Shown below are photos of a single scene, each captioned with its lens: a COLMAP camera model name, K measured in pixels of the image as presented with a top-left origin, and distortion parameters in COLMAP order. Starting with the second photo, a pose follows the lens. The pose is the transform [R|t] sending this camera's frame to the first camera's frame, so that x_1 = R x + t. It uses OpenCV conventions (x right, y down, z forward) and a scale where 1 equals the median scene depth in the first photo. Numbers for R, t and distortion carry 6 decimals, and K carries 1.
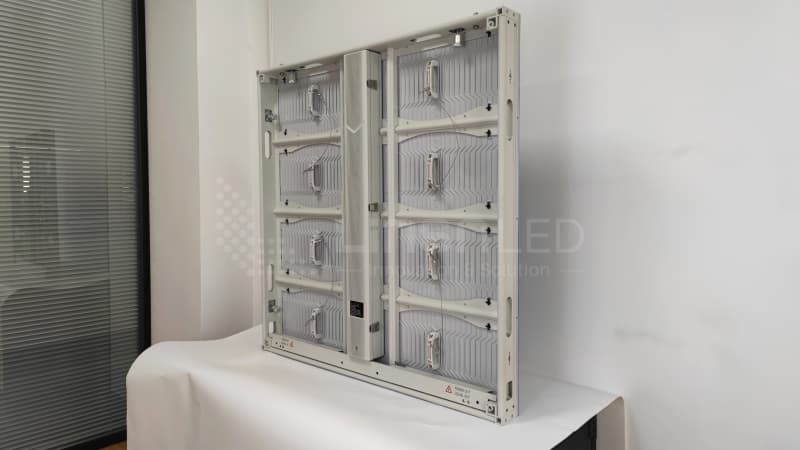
lens RADIAL K [[545.7, 0, 400.0], [0, 545.7, 225.0], [0, 0, 1]] dist [0.040013, -0.001662]
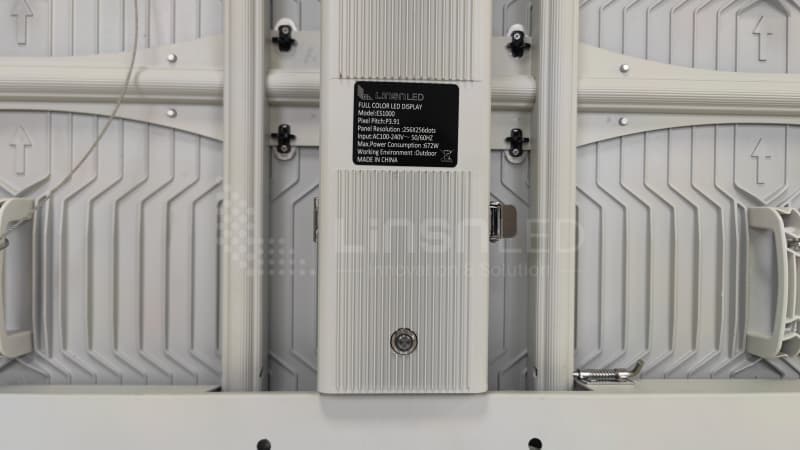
lens RADIAL K [[565.3, 0, 400.0], [0, 565.3, 225.0], [0, 0, 1]] dist [-0.001618, -0.002889]
pose [[0.723440, 0.005571, 0.690365, -0.218687], [0.022999, 0.999218, -0.032164, 0.201129], [-0.690004, 0.039146, 0.722746, 0.899507]]
